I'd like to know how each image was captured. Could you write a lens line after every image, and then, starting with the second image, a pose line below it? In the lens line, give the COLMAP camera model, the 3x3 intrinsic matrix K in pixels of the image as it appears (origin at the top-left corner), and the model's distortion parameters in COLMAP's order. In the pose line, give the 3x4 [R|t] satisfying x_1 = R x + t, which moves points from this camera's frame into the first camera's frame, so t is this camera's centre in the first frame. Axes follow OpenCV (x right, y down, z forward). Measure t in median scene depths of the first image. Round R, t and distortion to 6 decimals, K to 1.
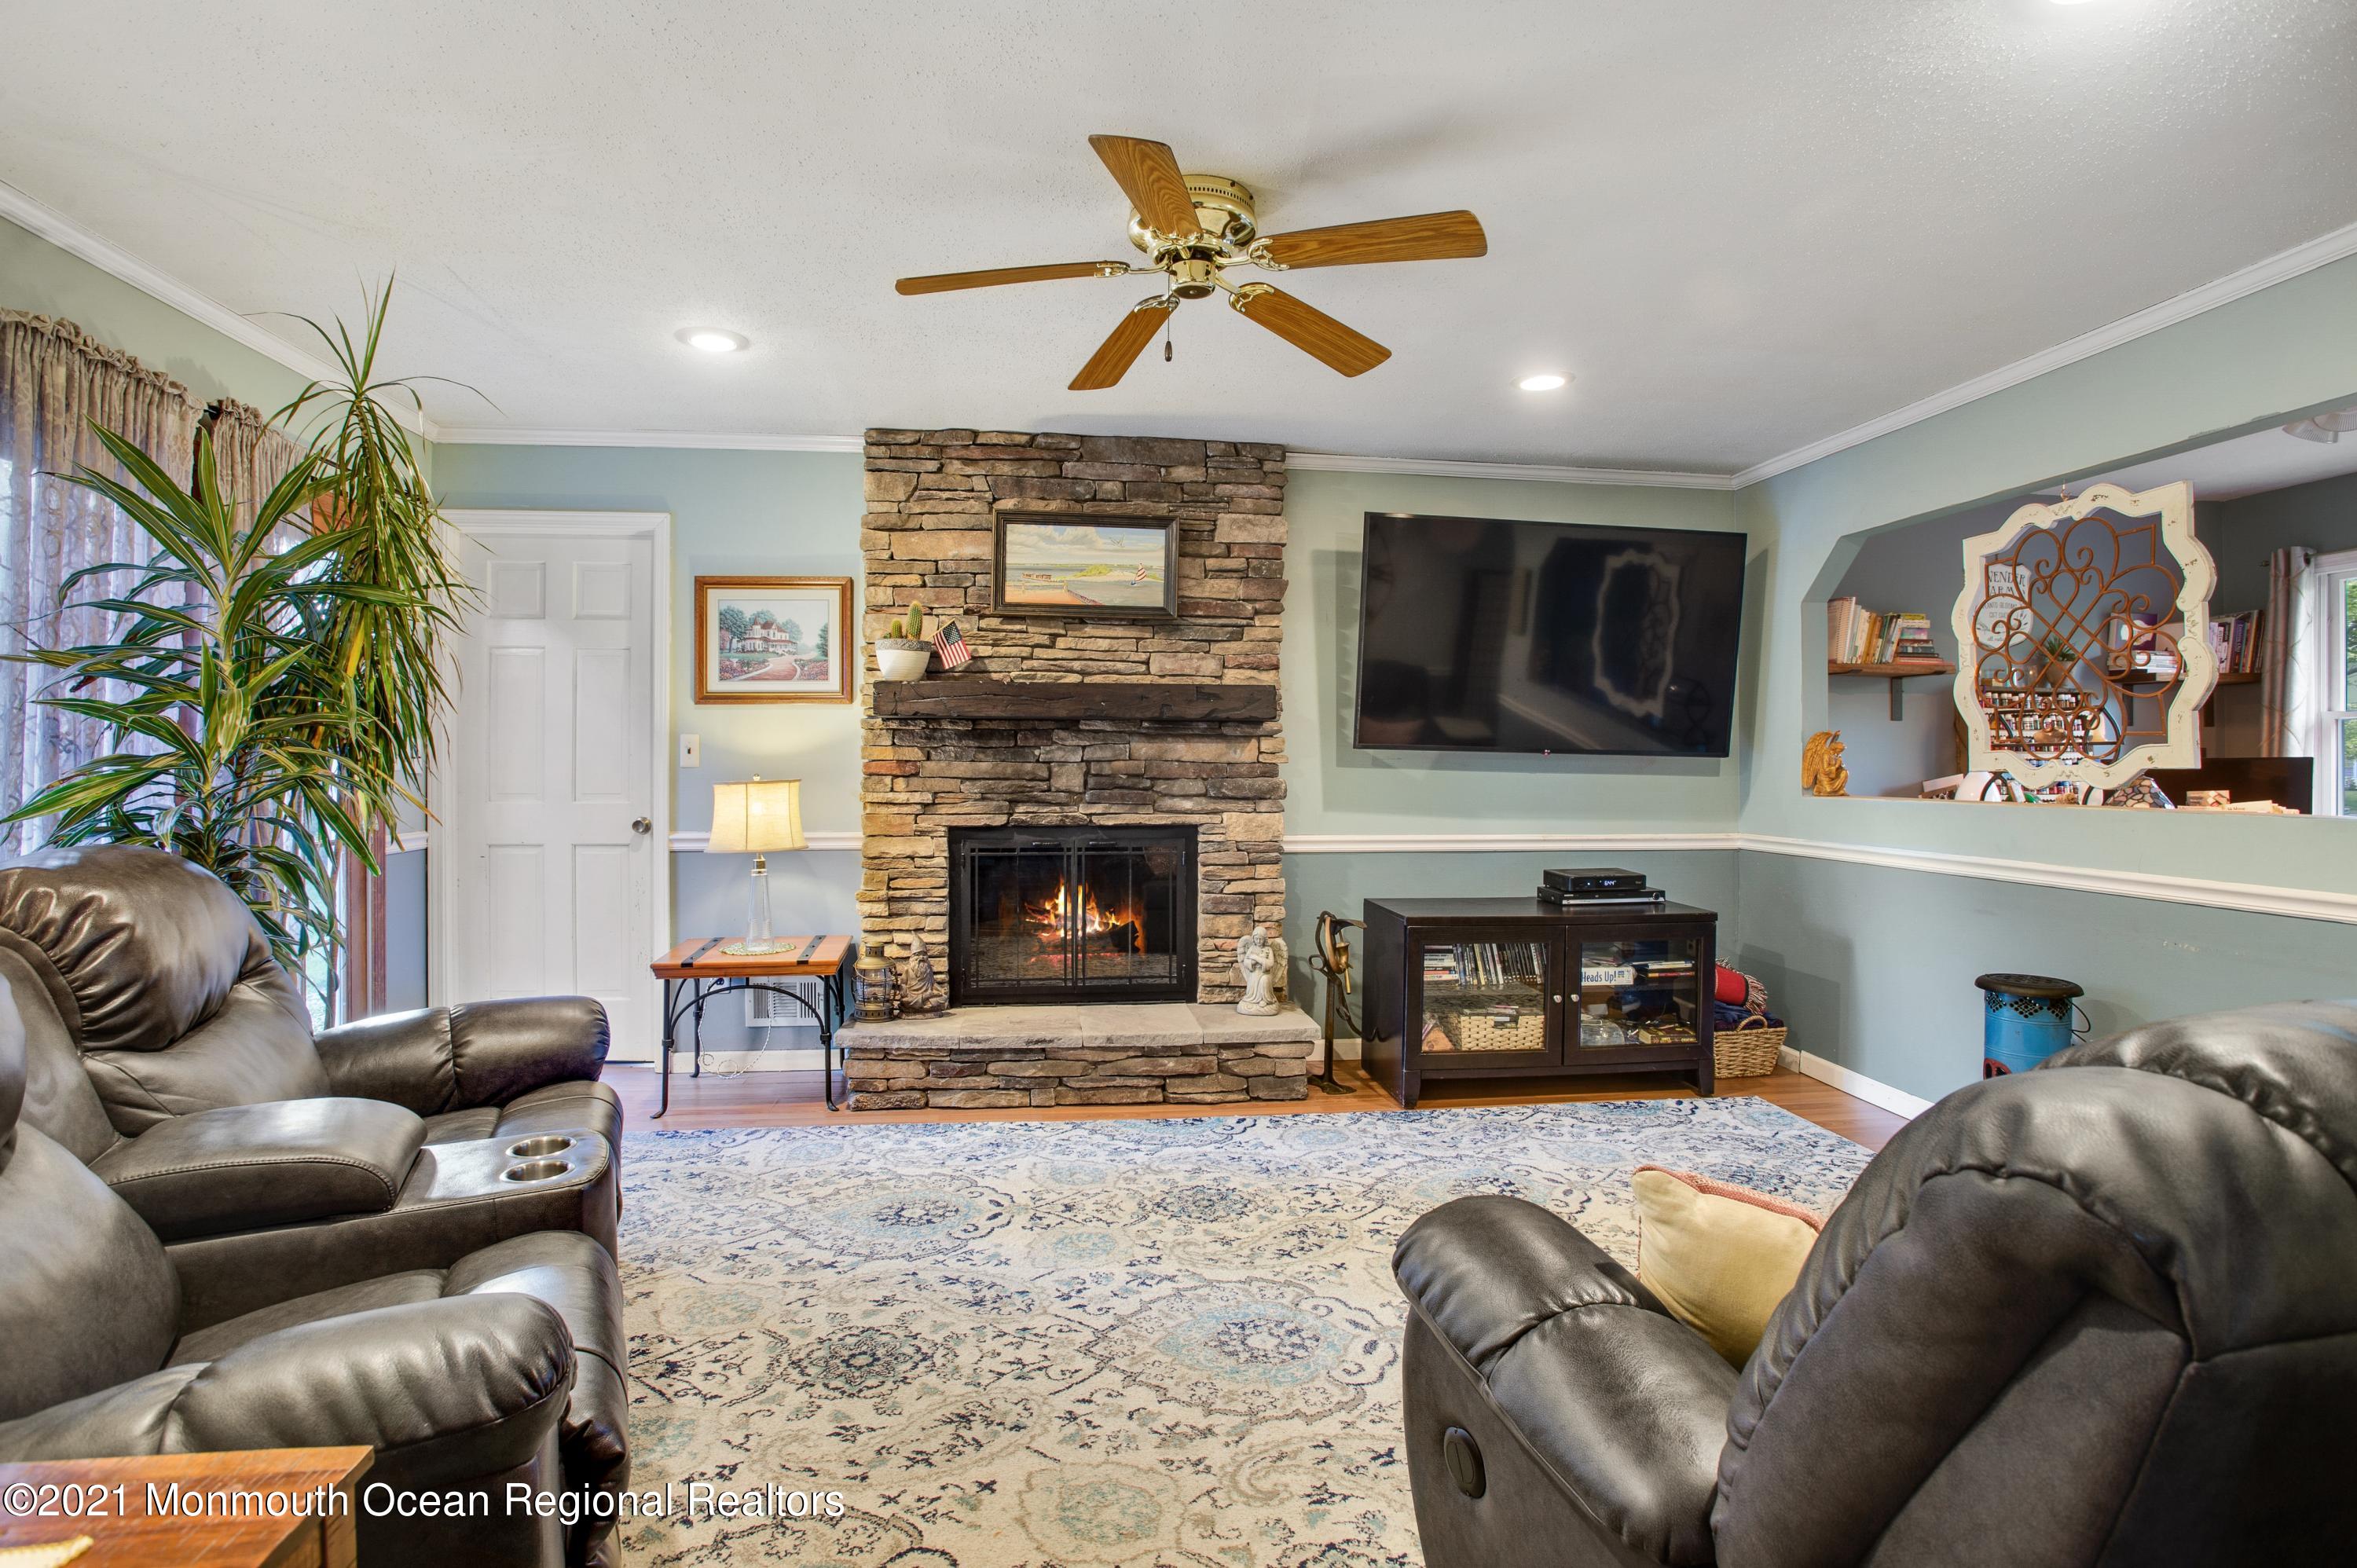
lens RADIAL K [[1127.4, 0, 1199.4], [0, 1127.4, 786.2], [0, 0, 1]] dist [0.010402, 0.000221]
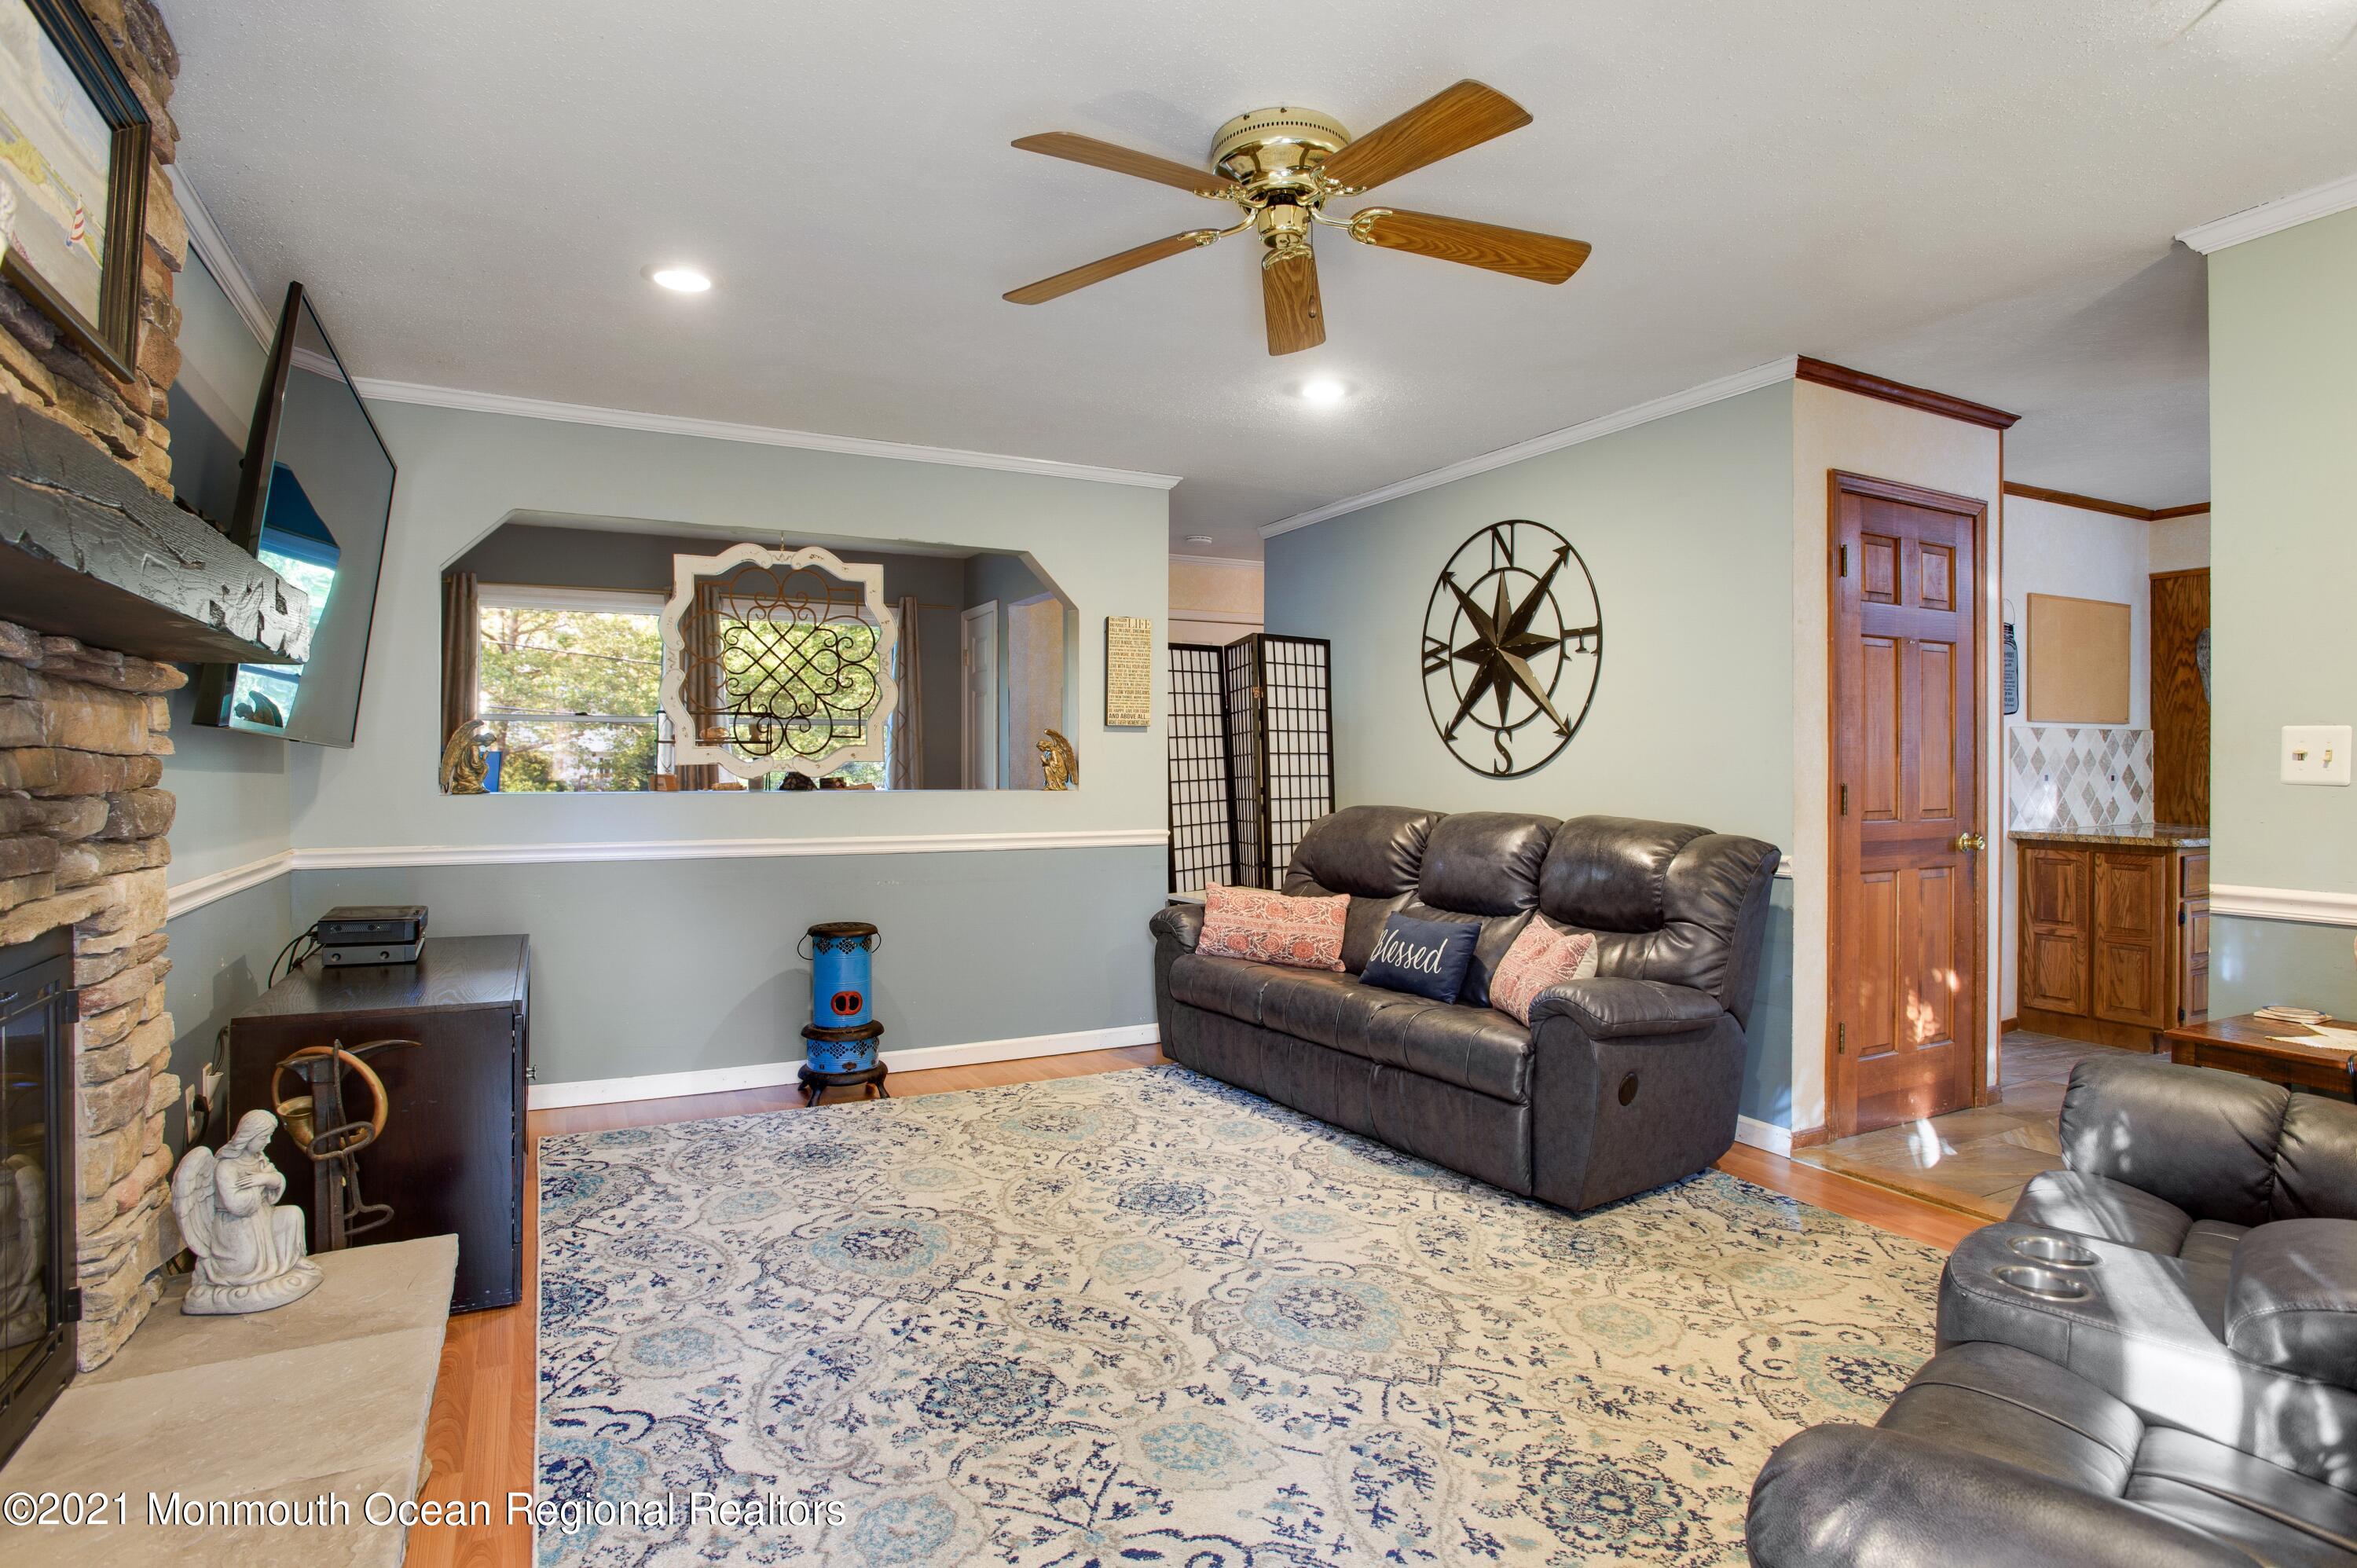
lens RADIAL K [[1217.8, 0, 1178.7], [0, 1217.8, 787.2], [0, 0, 1]] dist [0.009585, -0.001000]
pose [[-0.349690, -0.007841, 0.936833, -0.778883], [-0.000616, 0.999967, 0.008140, 0.000409], [-0.936865, 0.002270, -0.349683, 1.244462]]
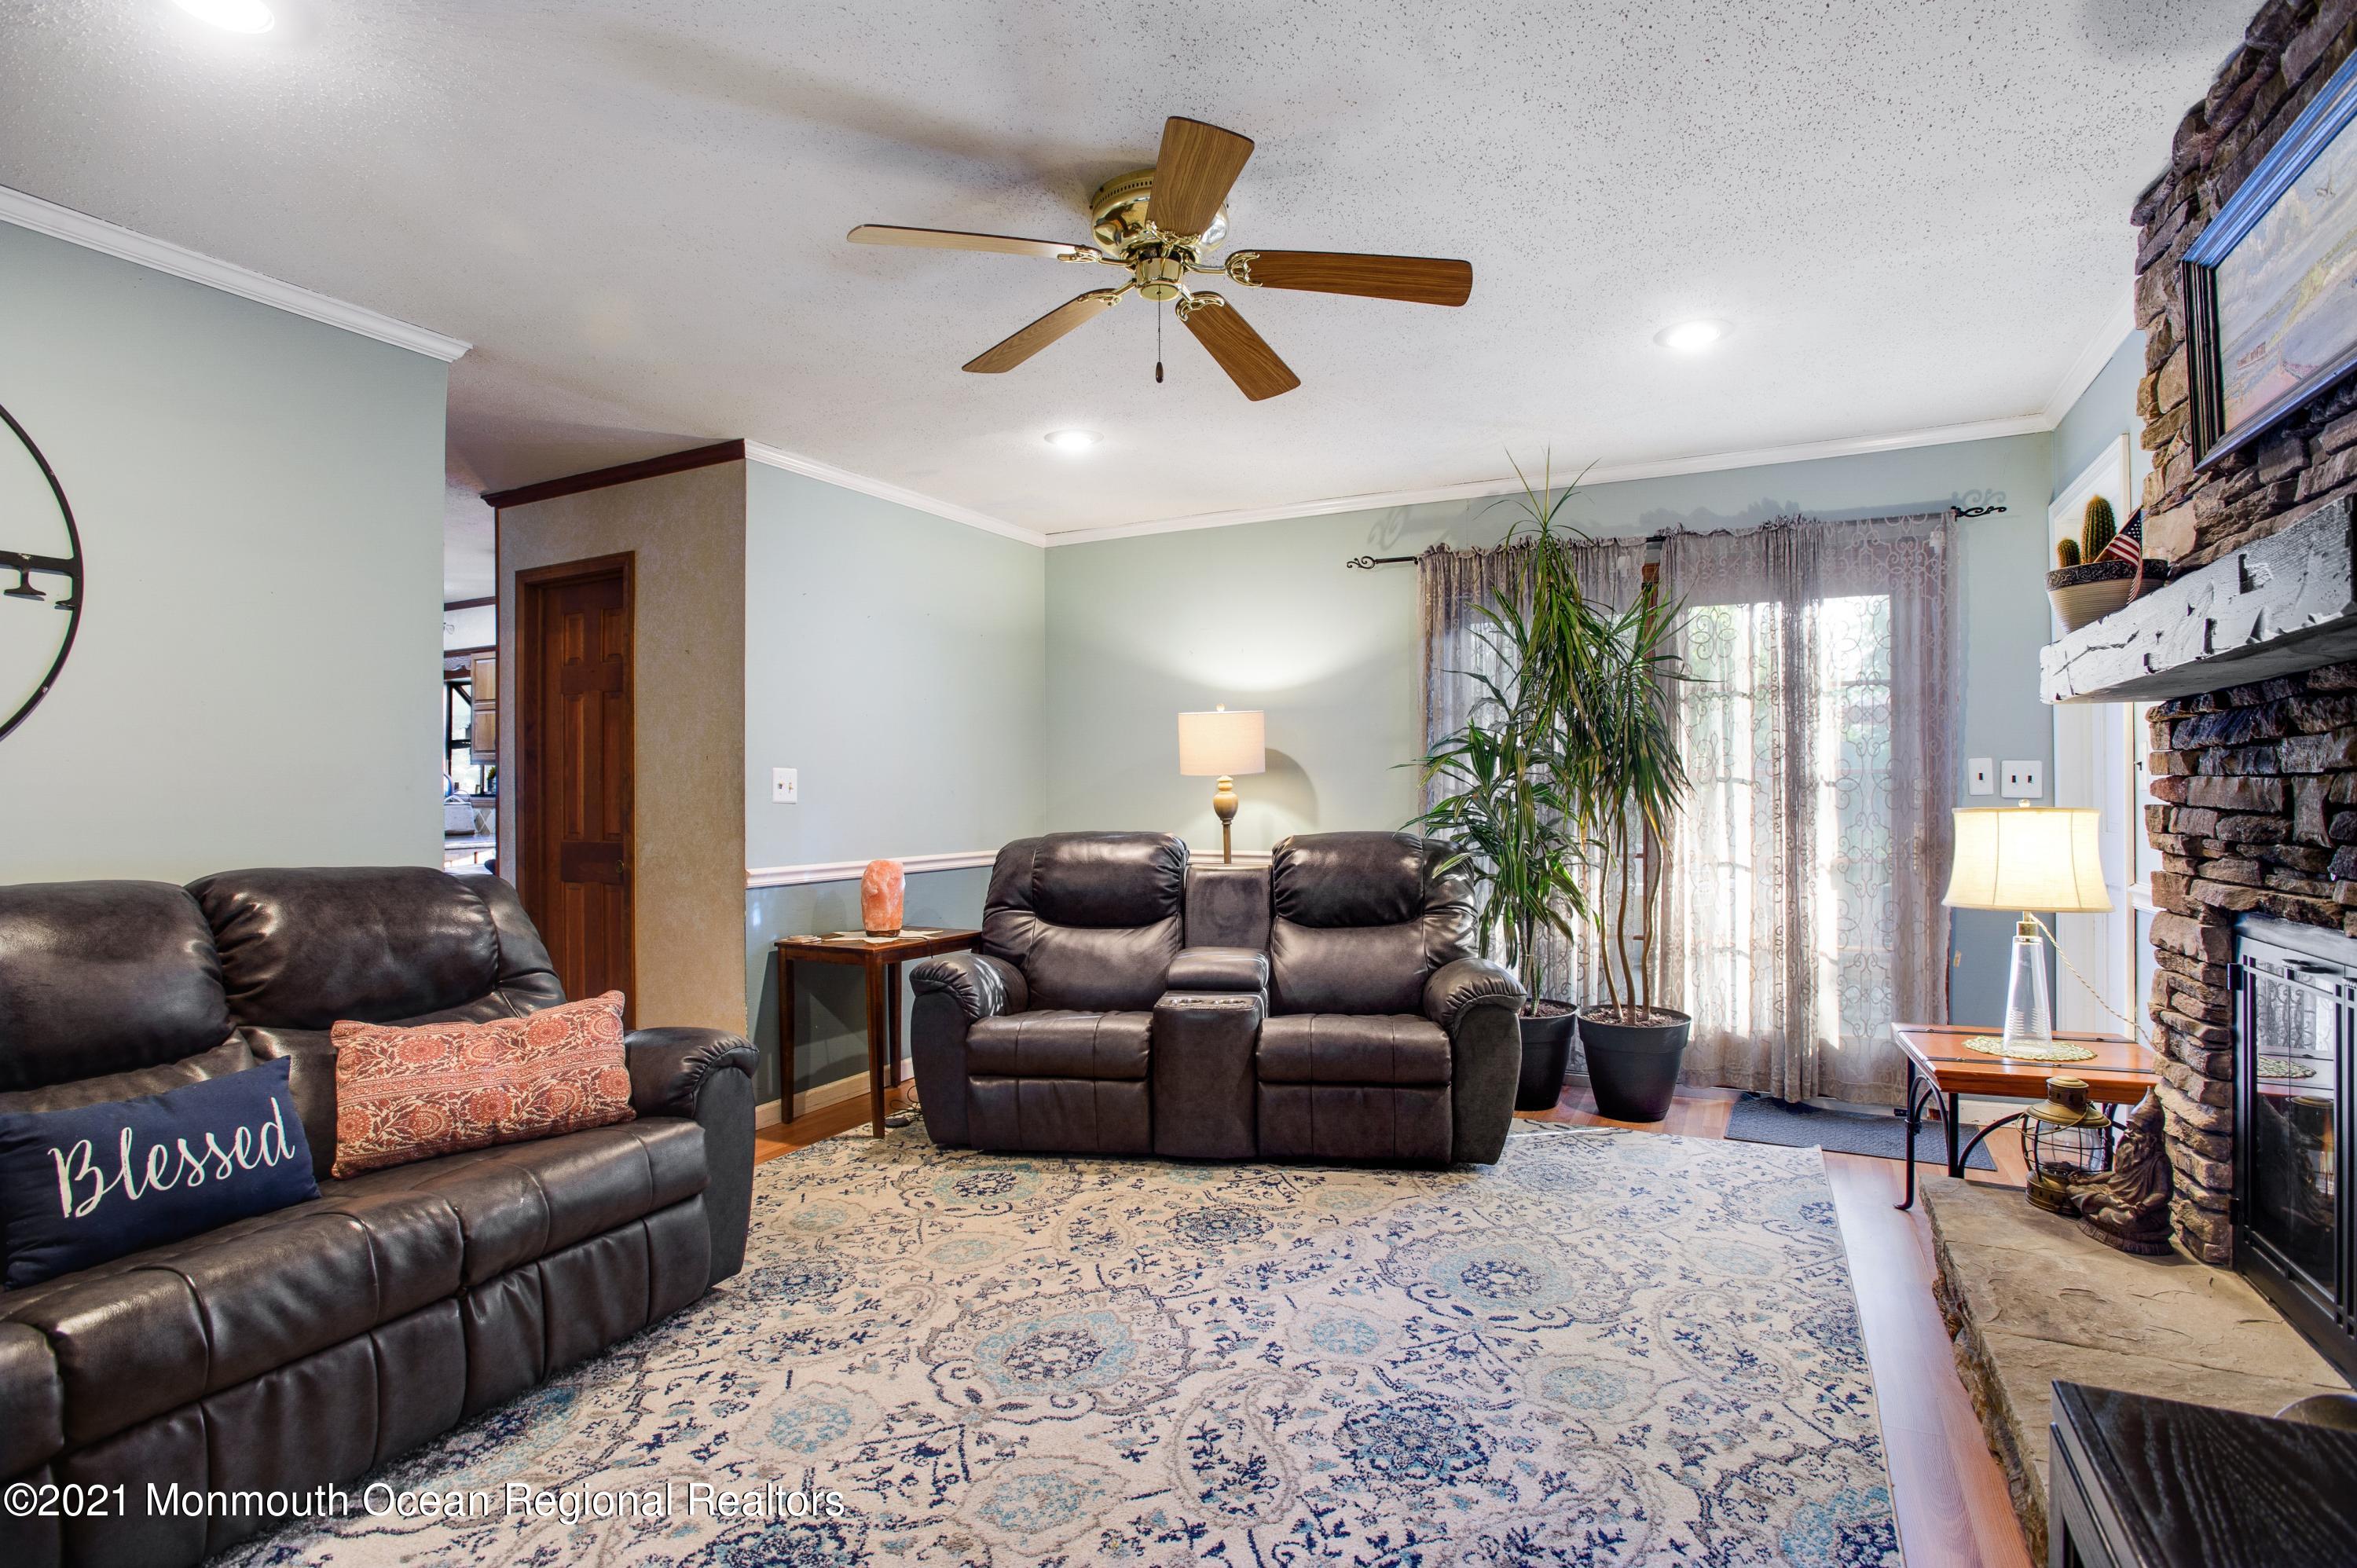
lens RADIAL K [[1127.4, 0, 1148.3], [0, 1127.4, 798.4], [0, 0, 1]] dist [0.010402, 0.000221]
pose [[-0.583293, -0.004185, -0.812251, 0.690450], [0.000961, 0.999982, -0.005842, -0.005562], [0.812261, -0.004188, -0.583279, 1.368886]]
